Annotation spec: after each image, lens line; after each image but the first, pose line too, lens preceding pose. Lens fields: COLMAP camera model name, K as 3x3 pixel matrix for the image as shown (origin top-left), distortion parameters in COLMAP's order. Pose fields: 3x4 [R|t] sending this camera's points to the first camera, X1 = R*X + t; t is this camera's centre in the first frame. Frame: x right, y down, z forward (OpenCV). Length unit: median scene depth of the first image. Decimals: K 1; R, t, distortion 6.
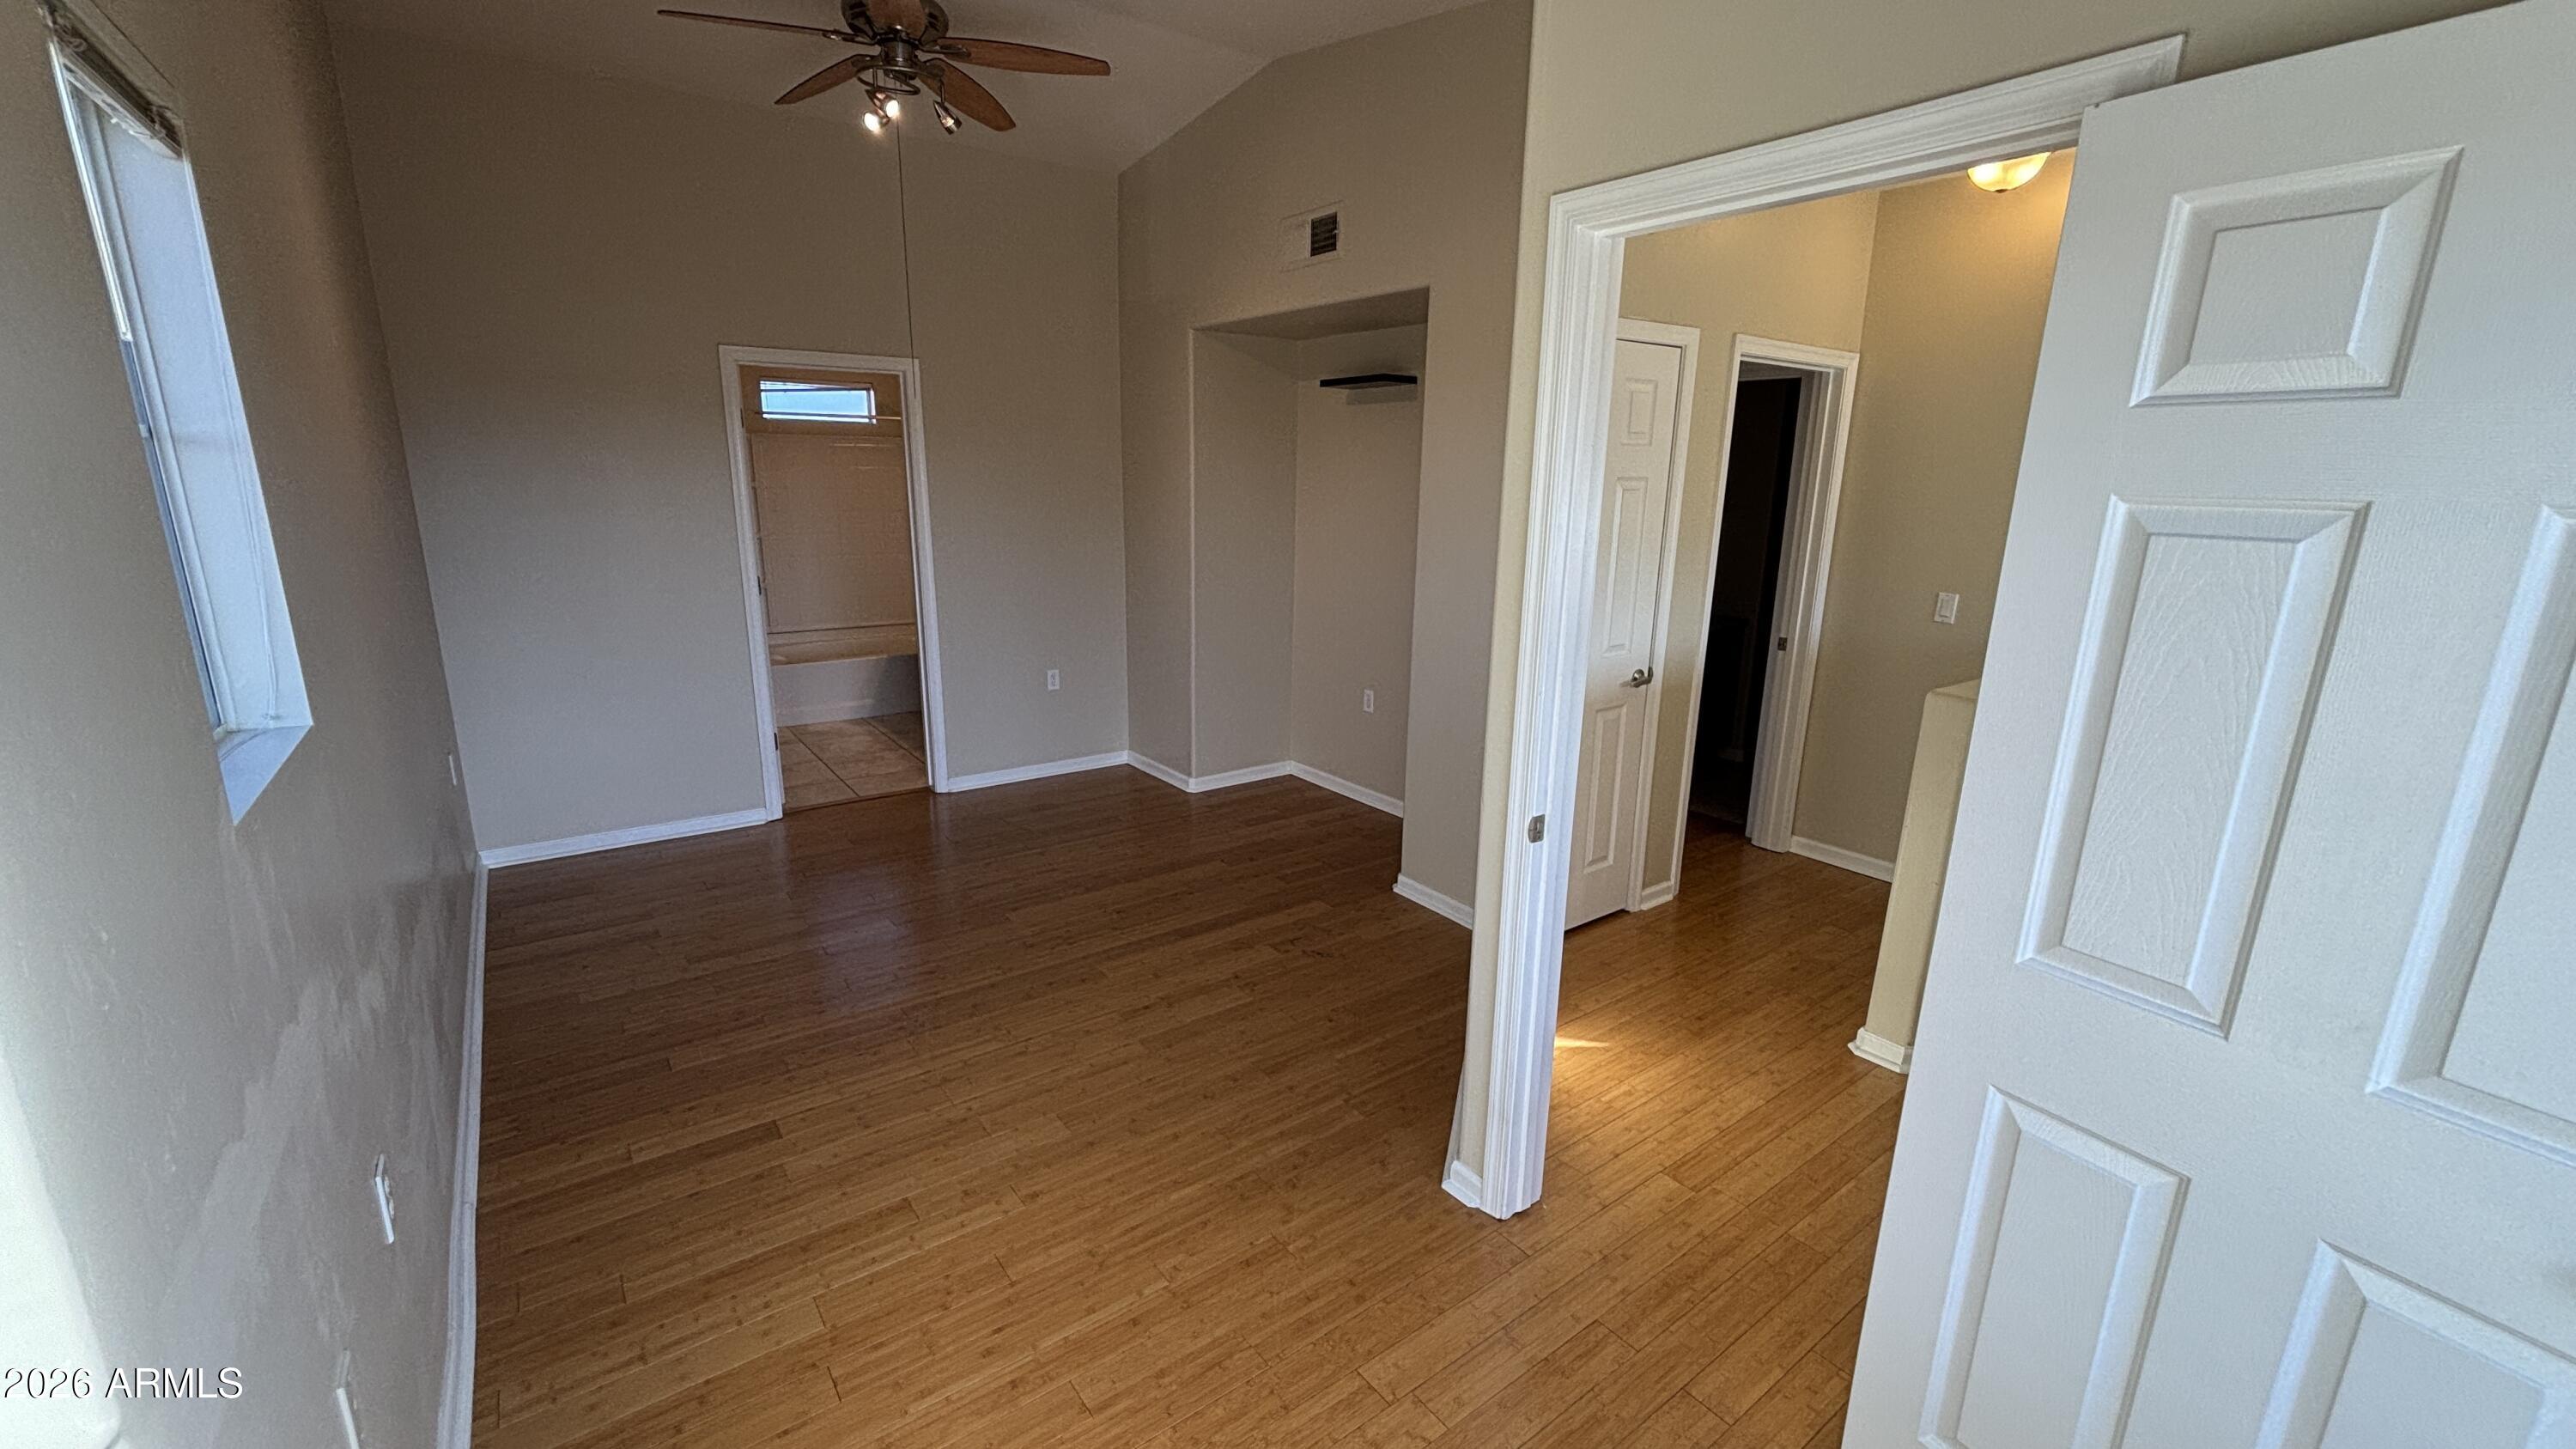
lens RADIAL K [[1038.6, 0, 1284.6], [0, 1038.6, 730.8], [0, 0, 1]] dist [0.002882, -0.000138]
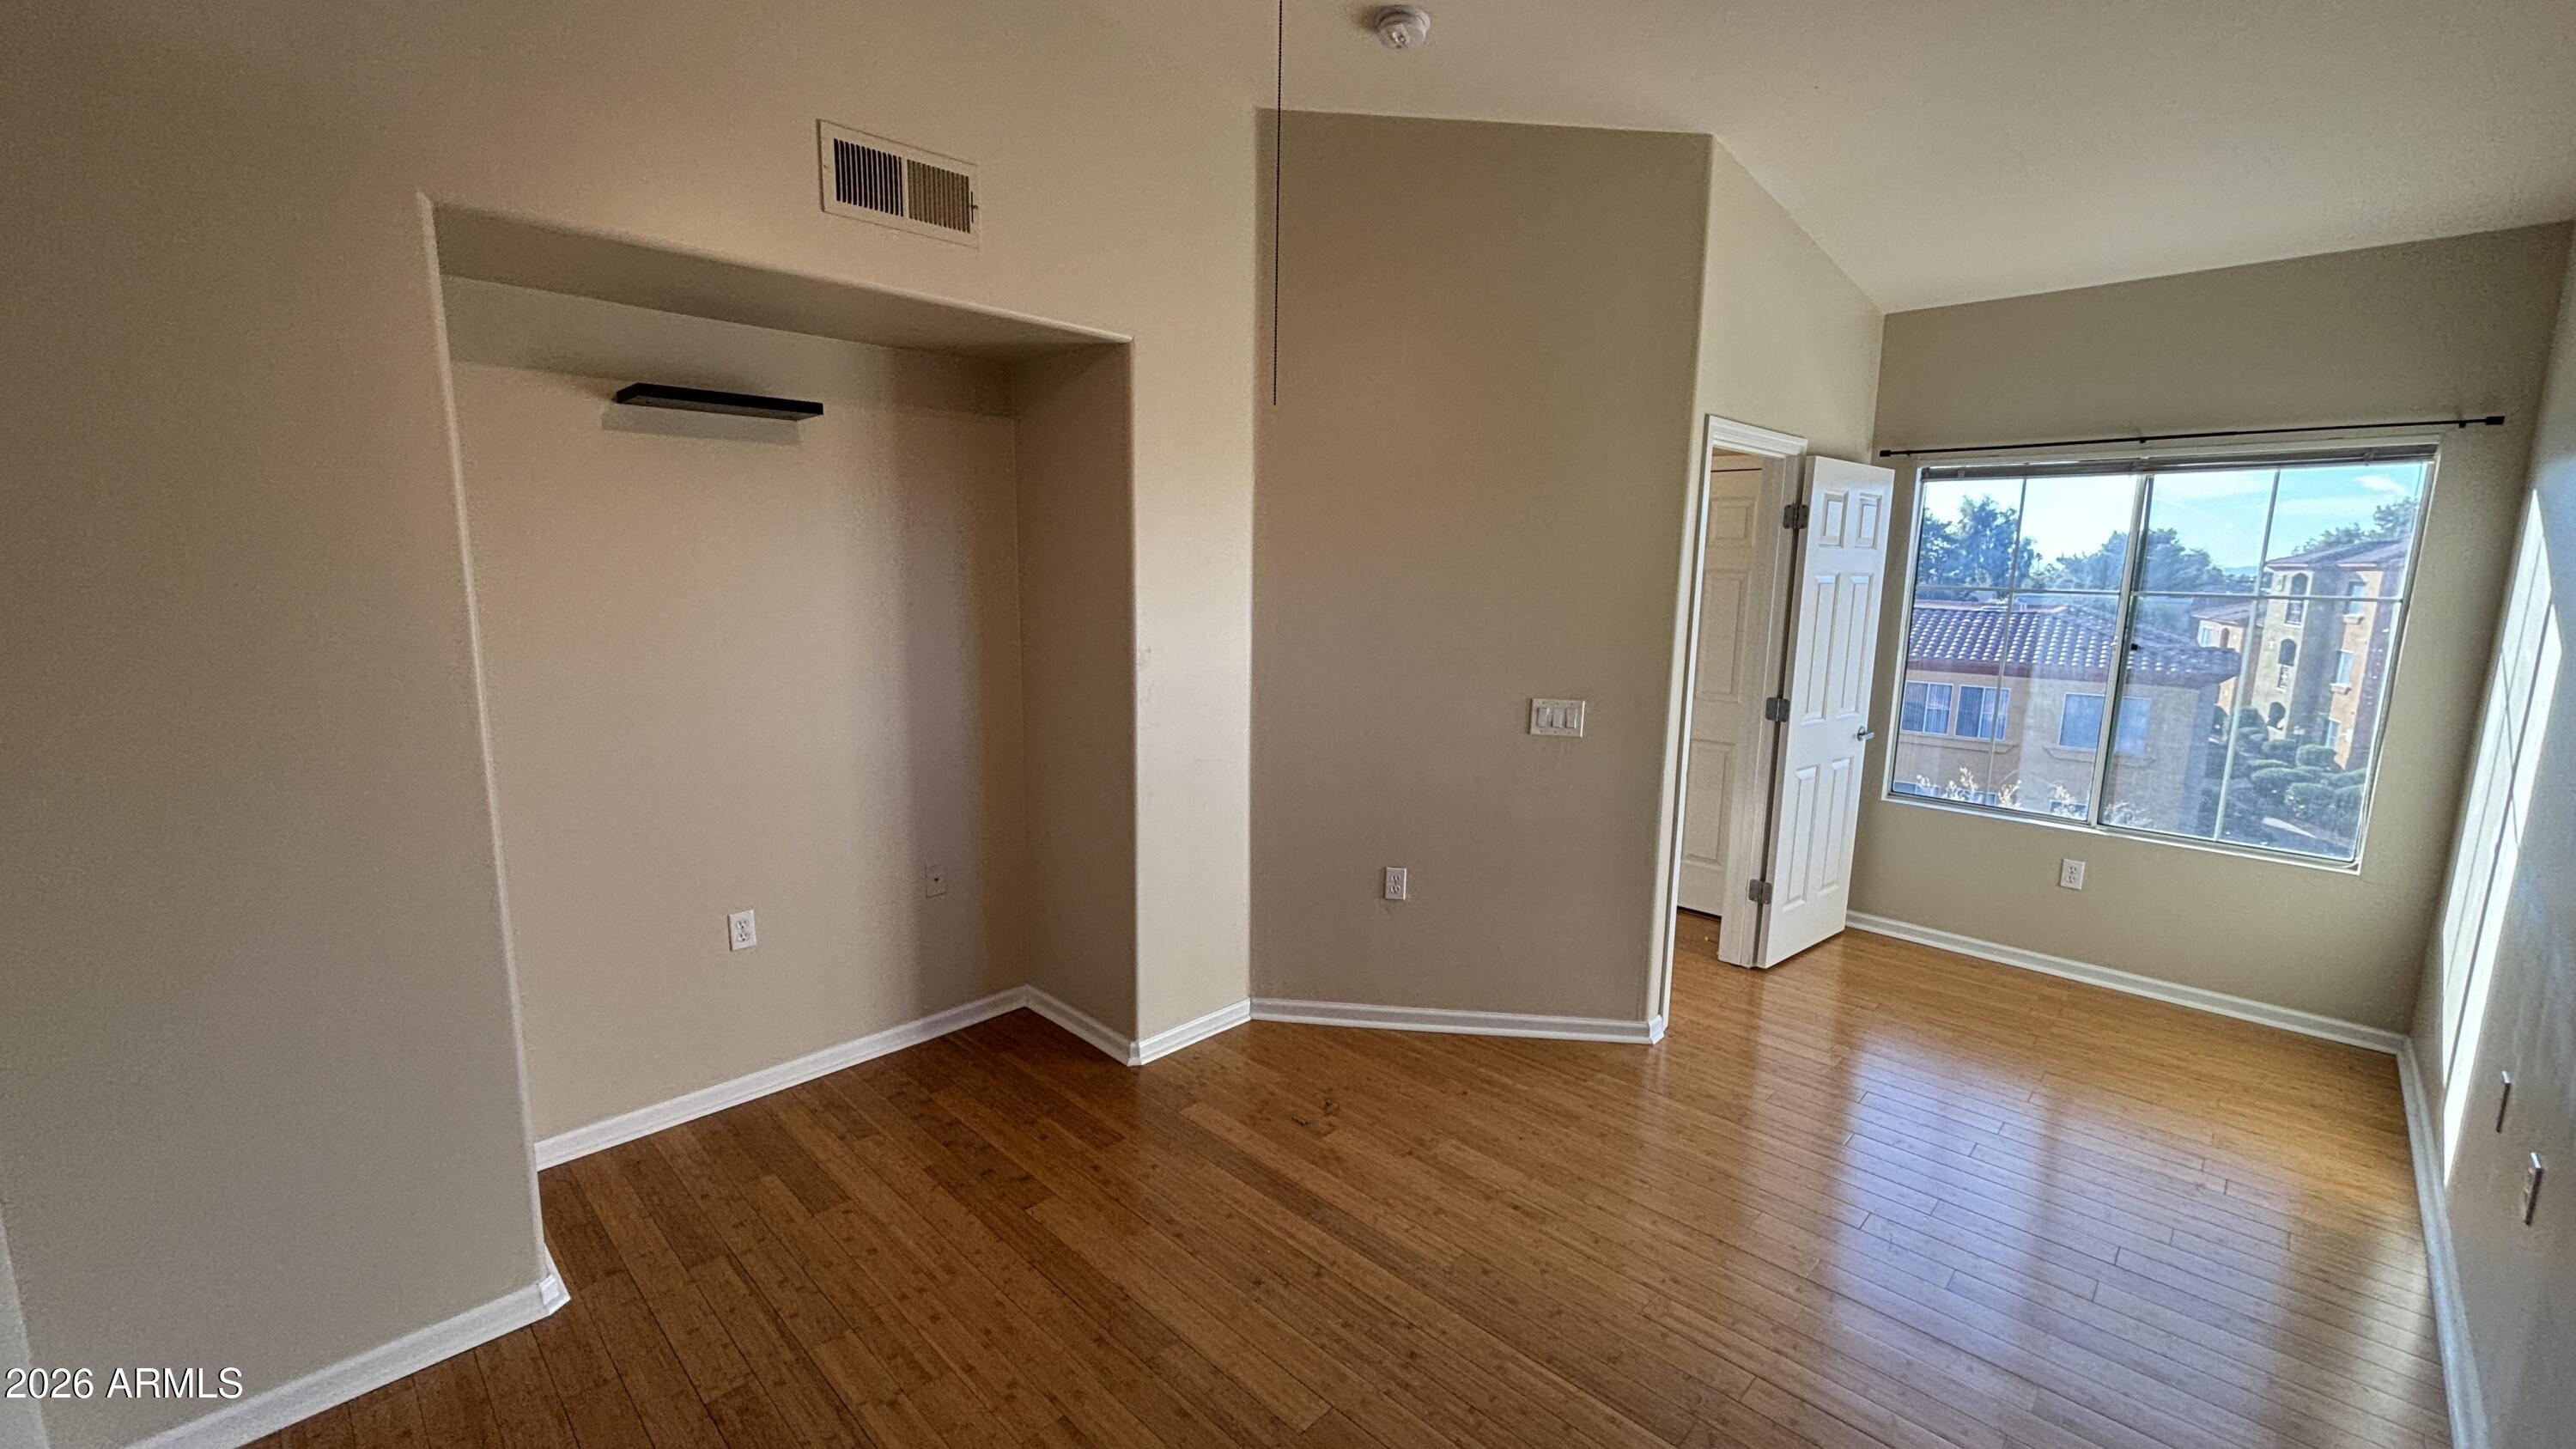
lens RADIAL K [[1038.6, 0, 1284.8], [0, 1038.6, 719.1], [0, 0, 1]] dist [0.002882, -0.000138]
pose [[-0.164669, -0.174939, 0.970711, -0.737297], [0.222581, 0.952170, 0.209356, -0.279384], [-0.960907, 0.250536, -0.117855, 1.036011]]
